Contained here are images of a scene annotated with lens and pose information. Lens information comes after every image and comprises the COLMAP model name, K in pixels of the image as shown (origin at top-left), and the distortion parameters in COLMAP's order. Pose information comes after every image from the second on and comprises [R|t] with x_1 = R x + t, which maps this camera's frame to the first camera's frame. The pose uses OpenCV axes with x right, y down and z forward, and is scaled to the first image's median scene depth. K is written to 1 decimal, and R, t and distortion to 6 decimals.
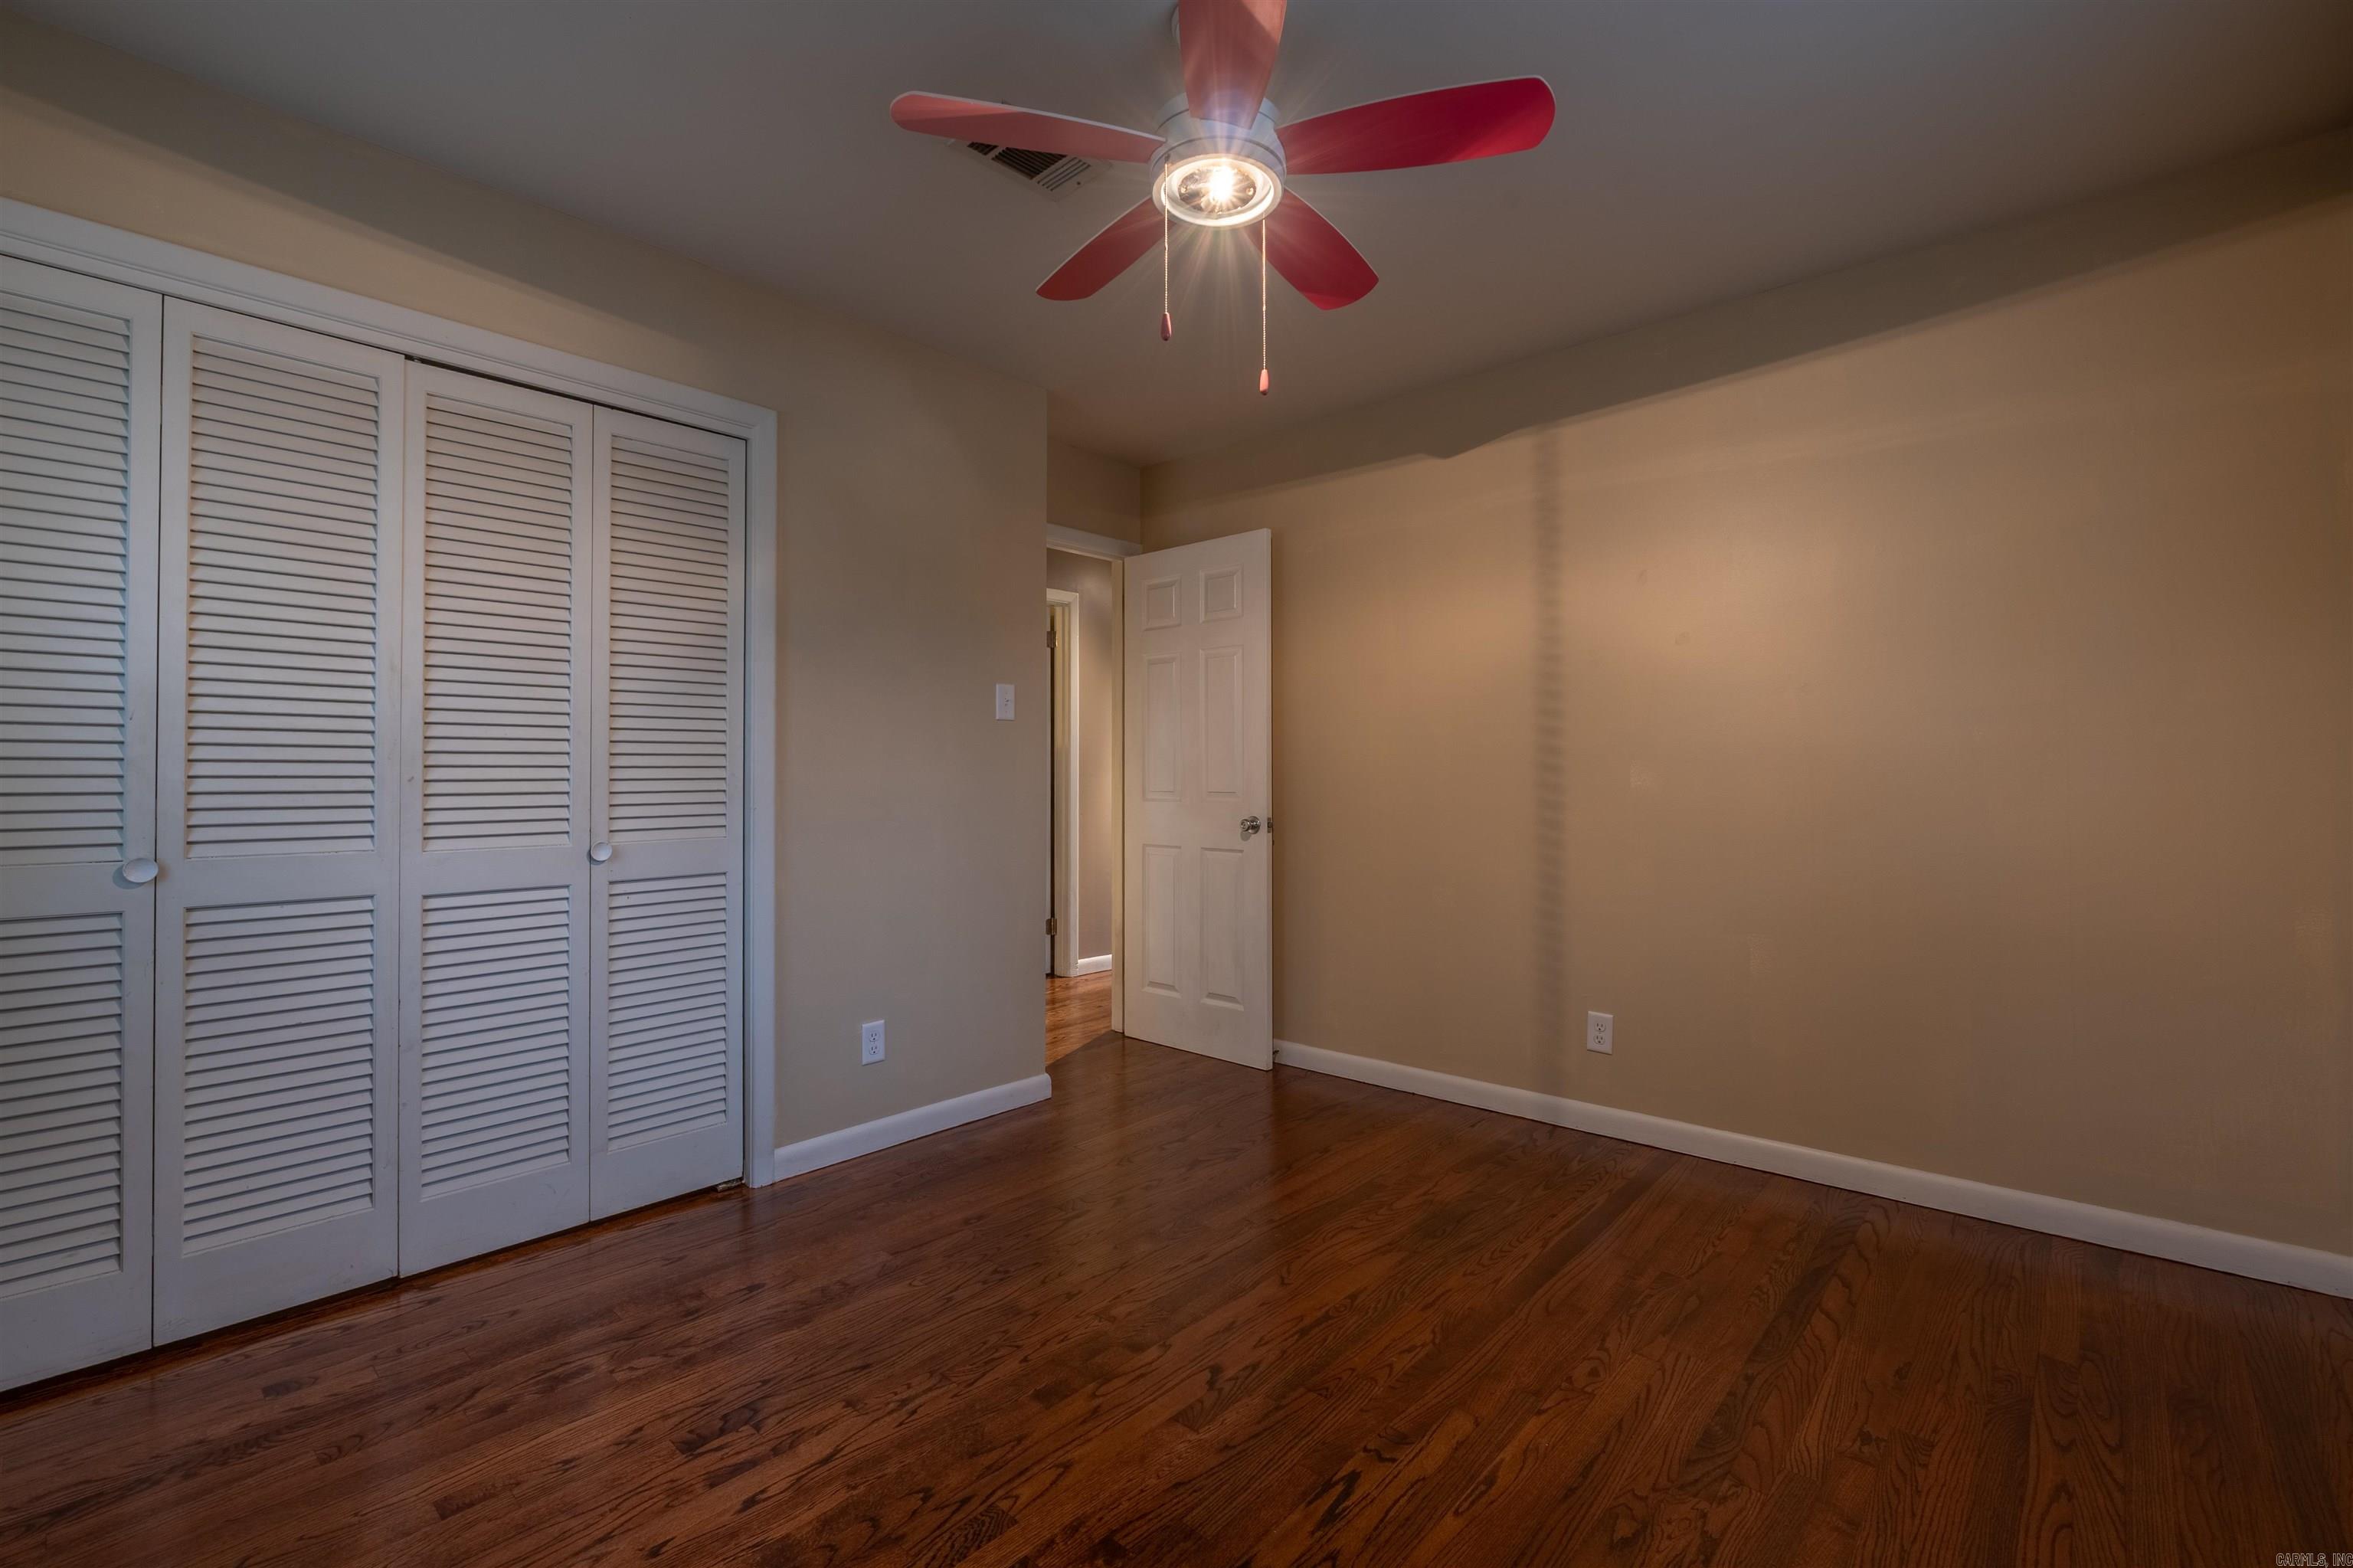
lens RADIAL K [[1020.9, 0, 1172.3], [0, 1020.9, 766.1], [0, 0, 1]] dist [-0.000759, -0.001761]
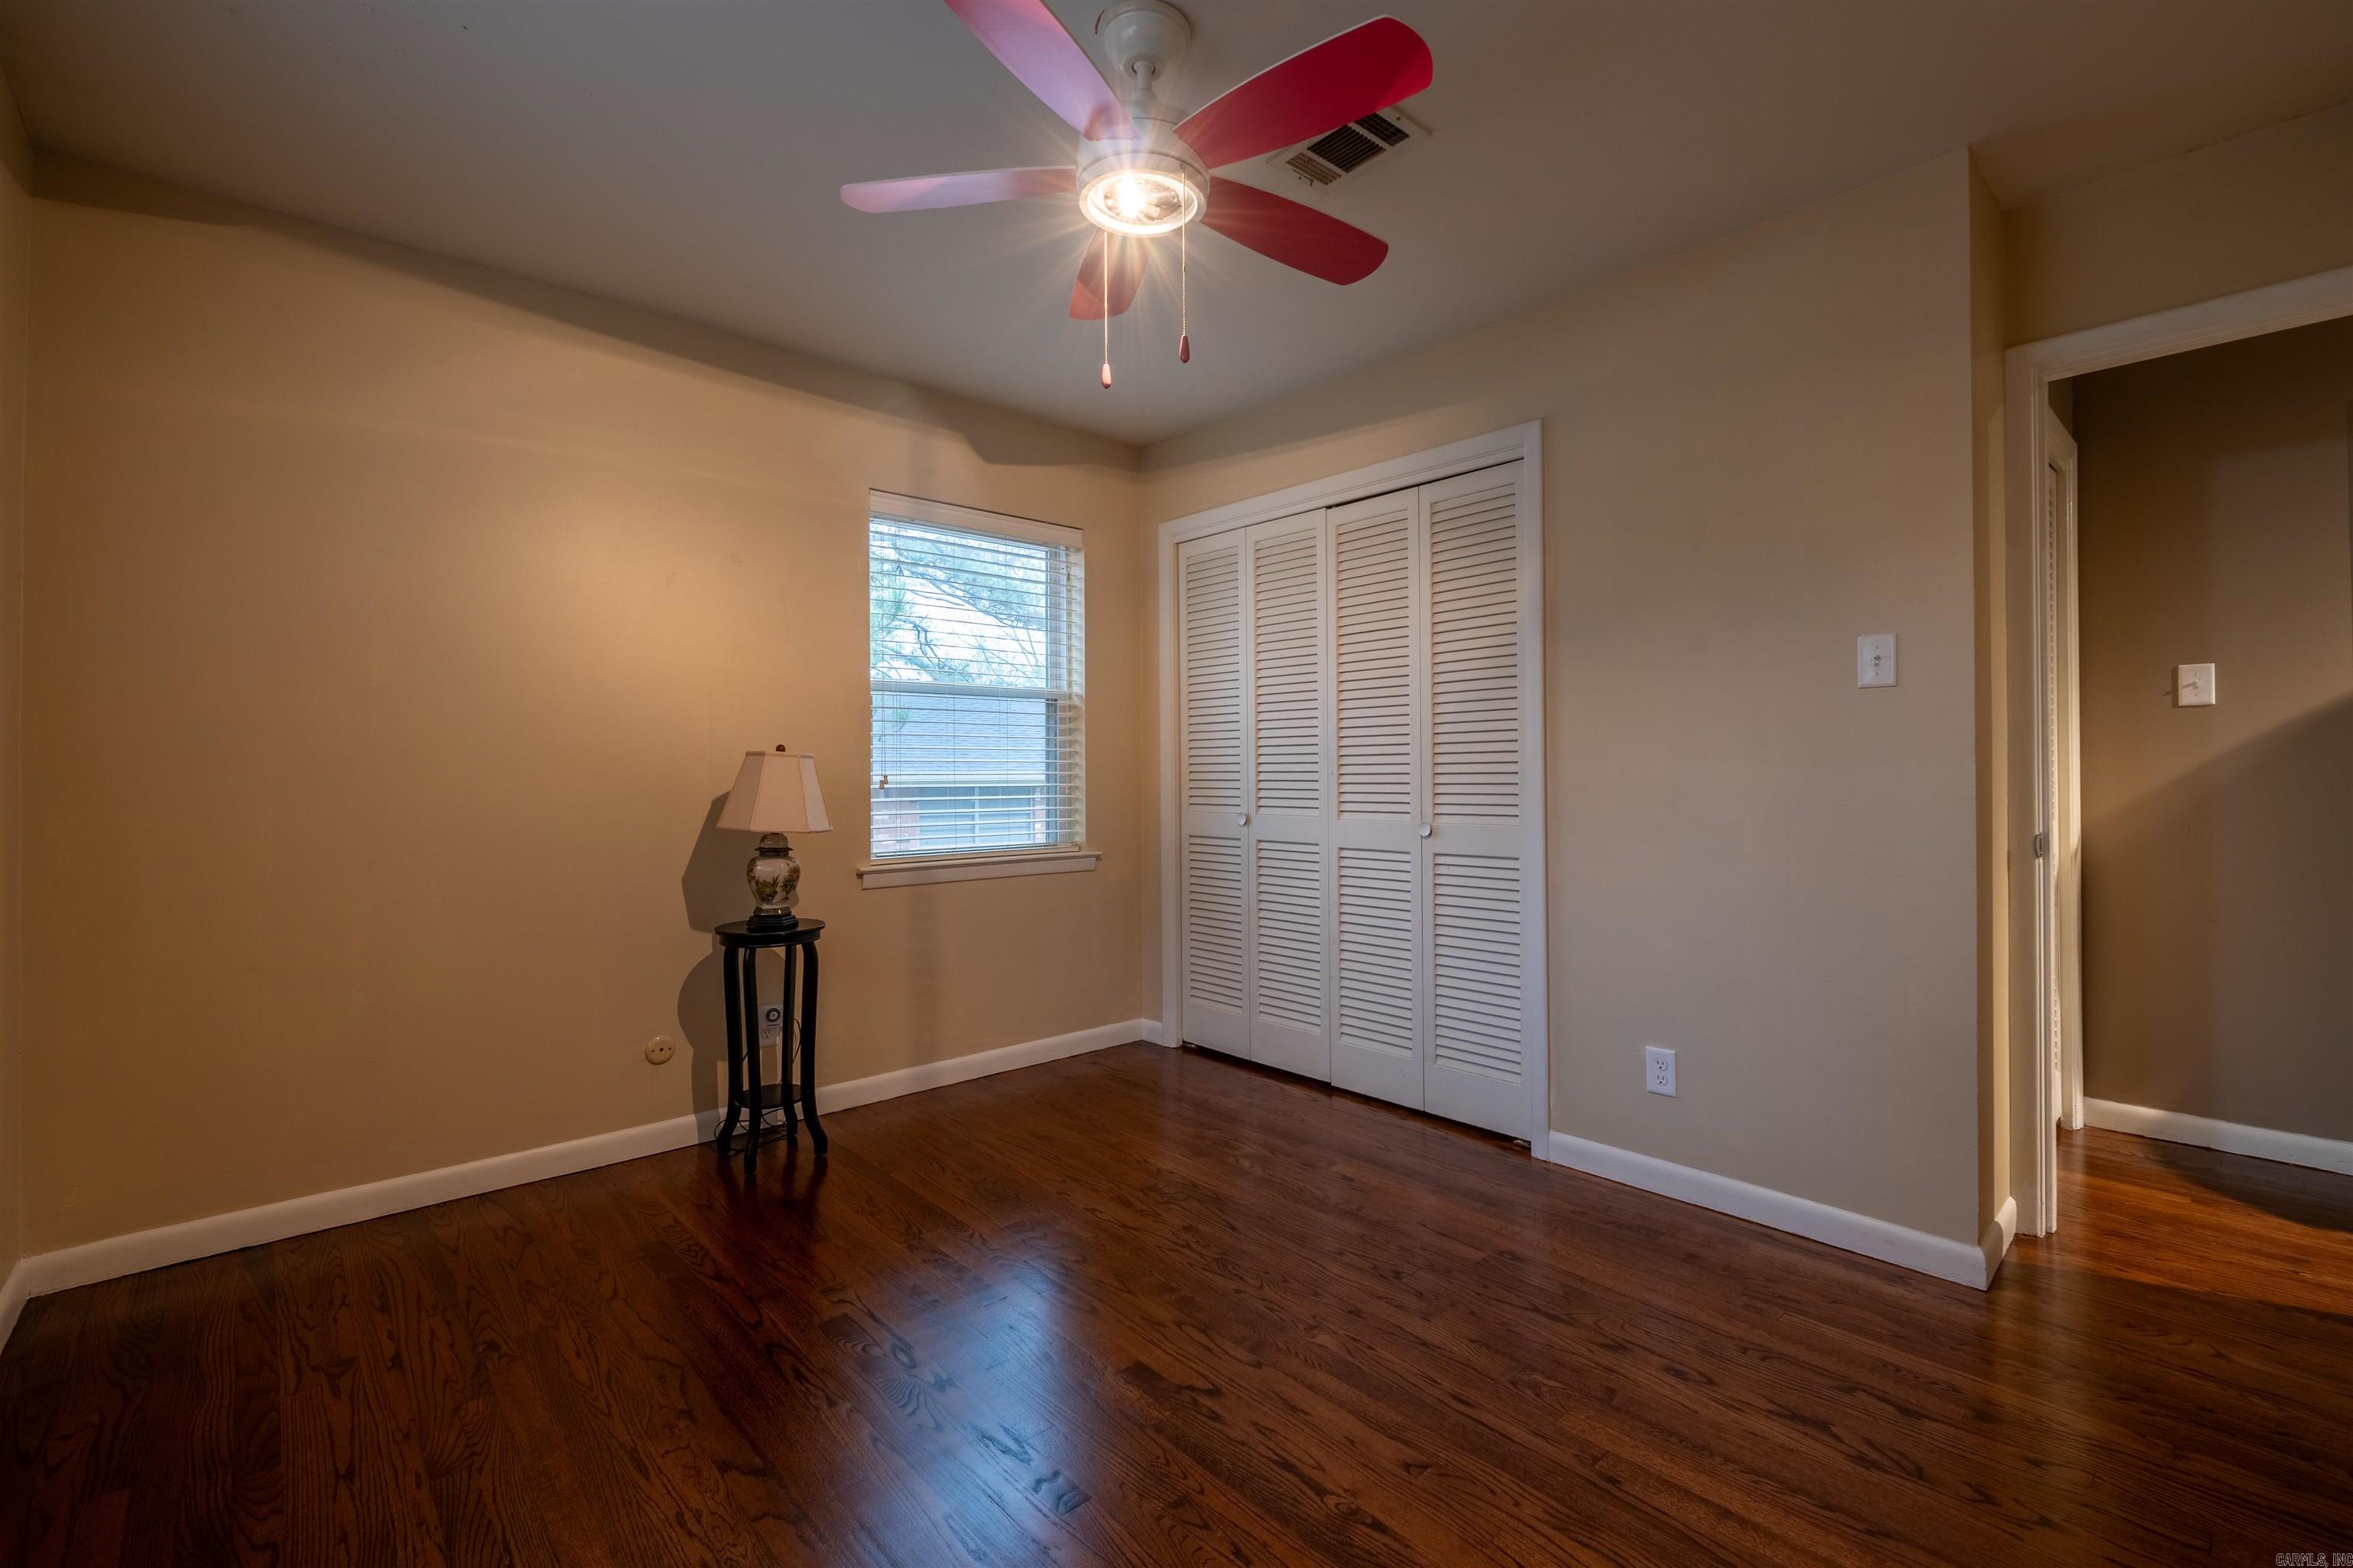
lens RADIAL K [[1020.9, 0, 1172.3], [0, 1020.9, 766.1], [0, 0, 1]] dist [-0.000759, -0.001761]
pose [[-0.101595, -0.005705, -0.994809, 0.869901], [0.013989, 0.999876, -0.007163, 0.009549], [0.994727, -0.014644, -0.101503, 0.928157]]
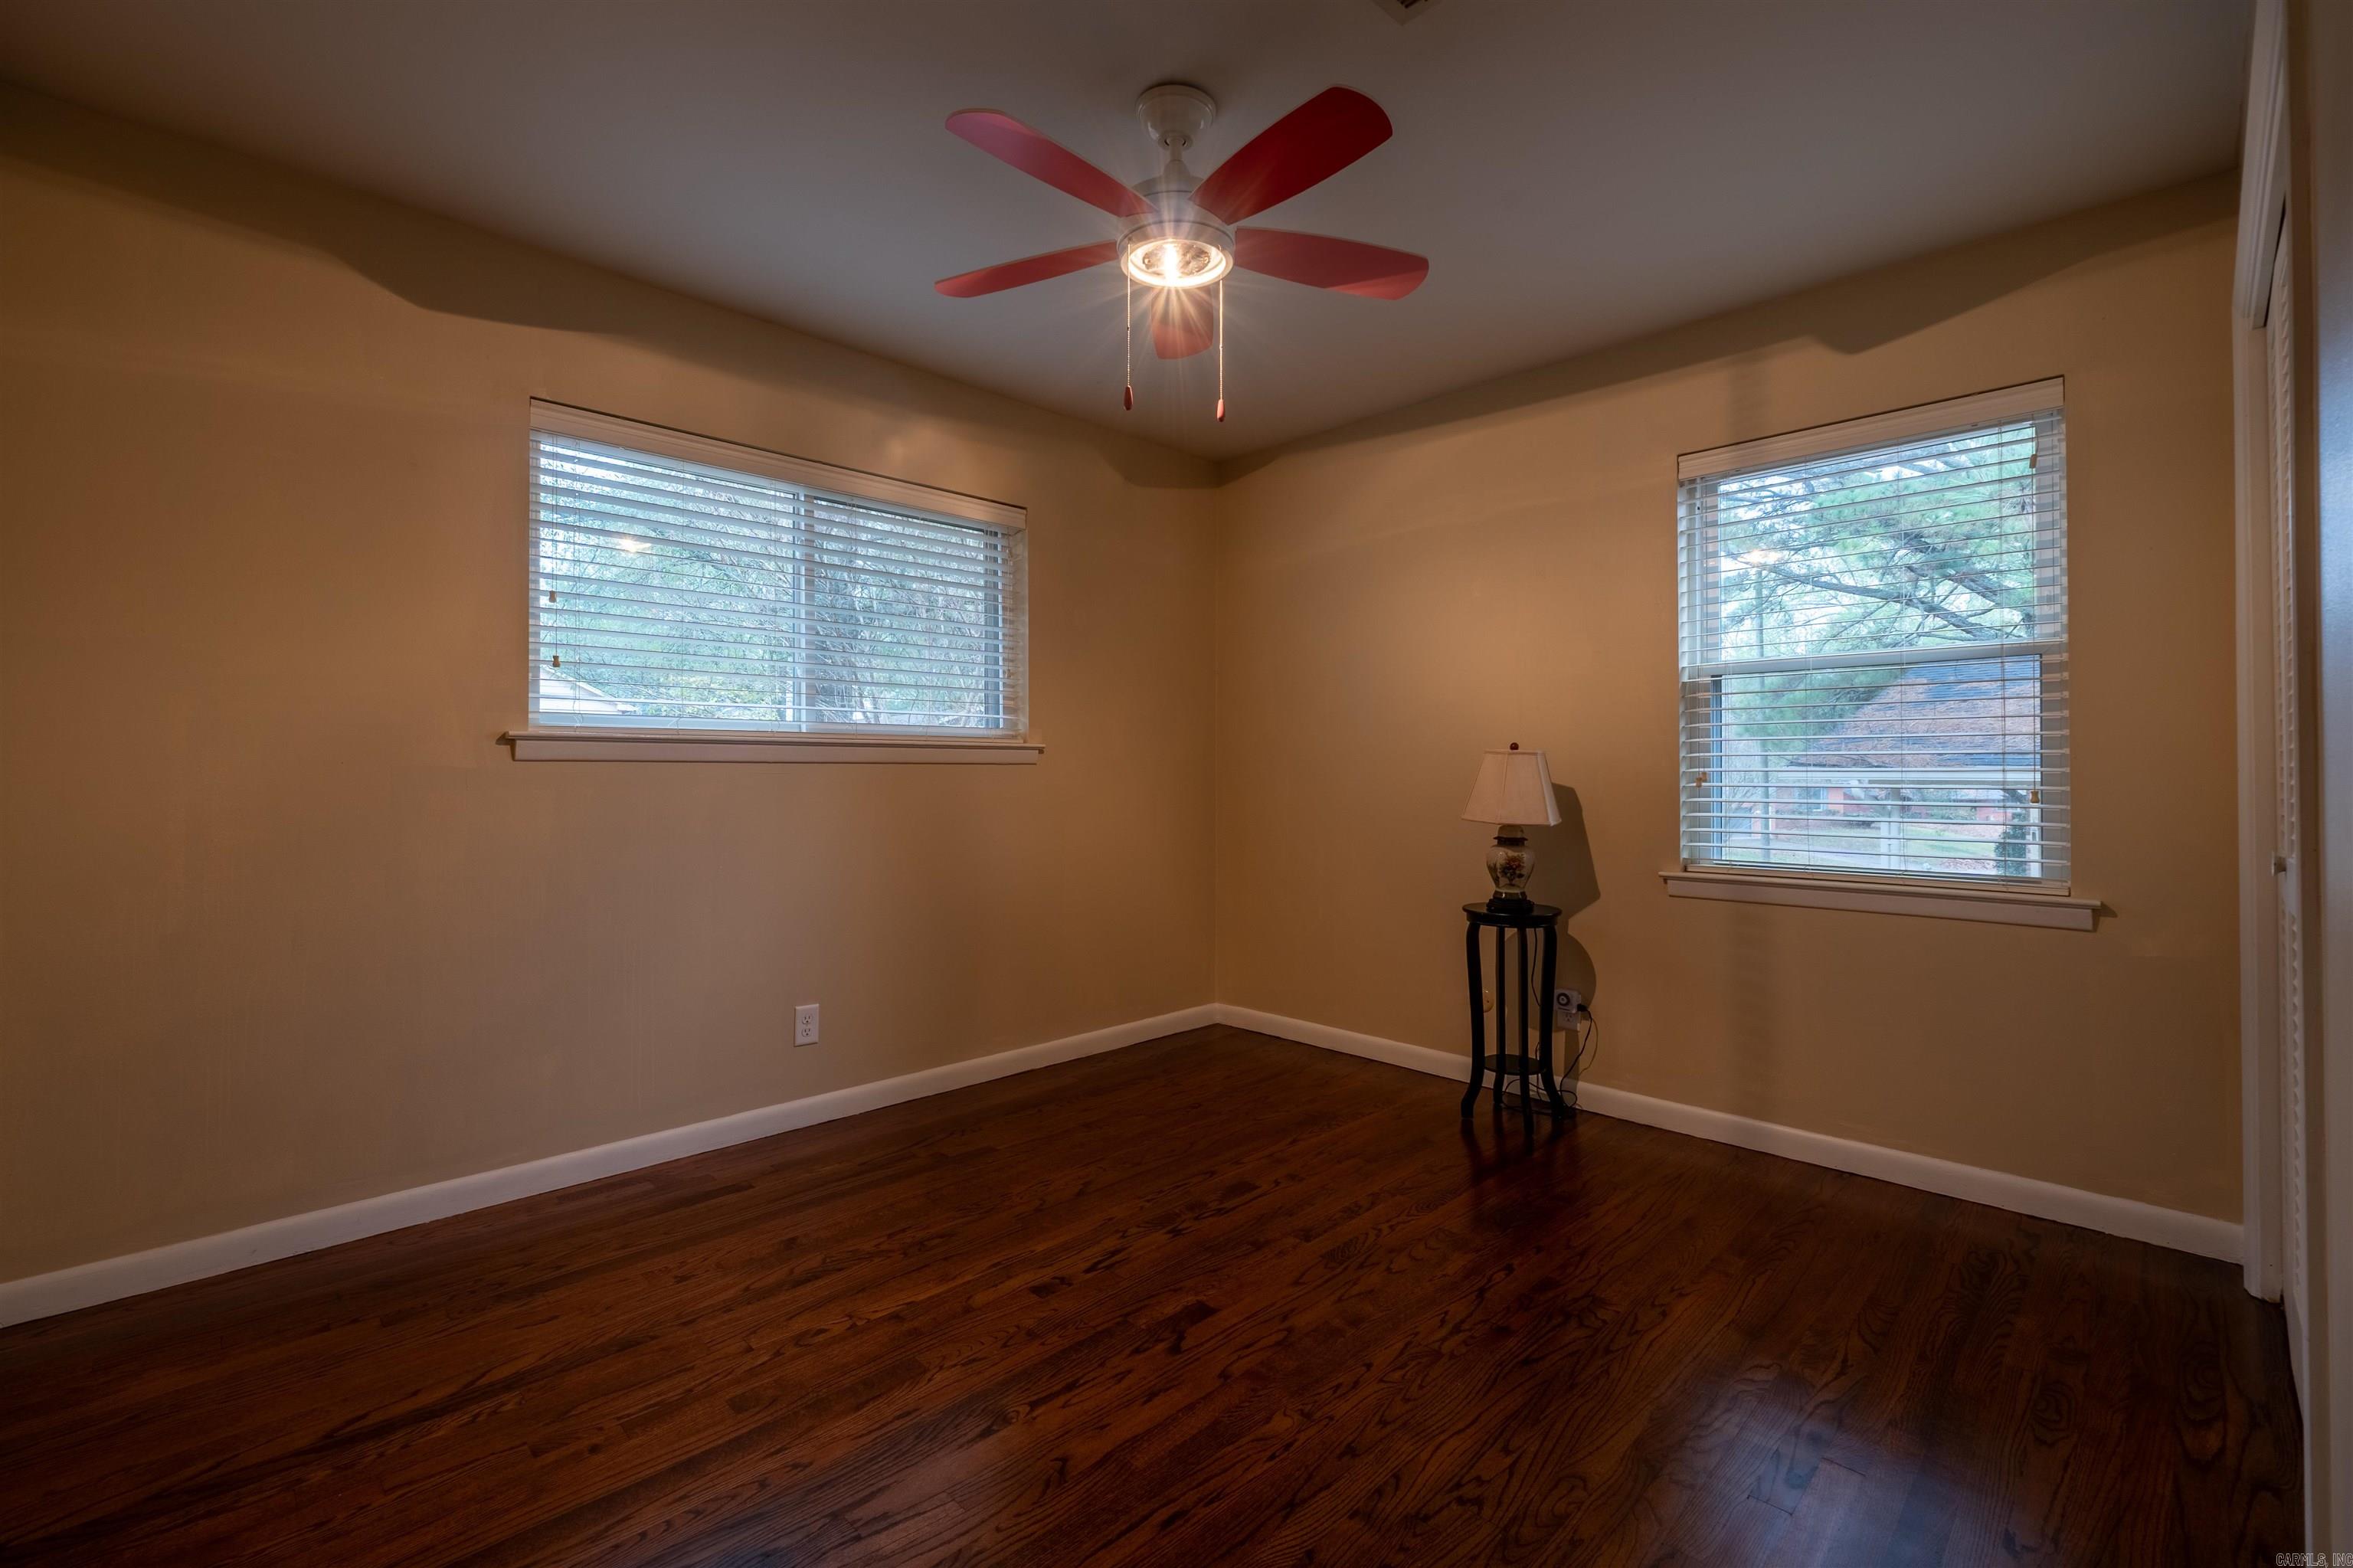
lens RADIAL K [[1015.2, 0, 1171.0], [0, 1015.2, 781.7], [0, 0, 1]] dist [0.012489, -0.000278]
pose [[-0.998699, 0.000400, 0.050999, -0.004981], [0.000411, 1.000000, 0.000224, 0.018675], [-0.050999, 0.000245, -0.998699, 1.757329]]
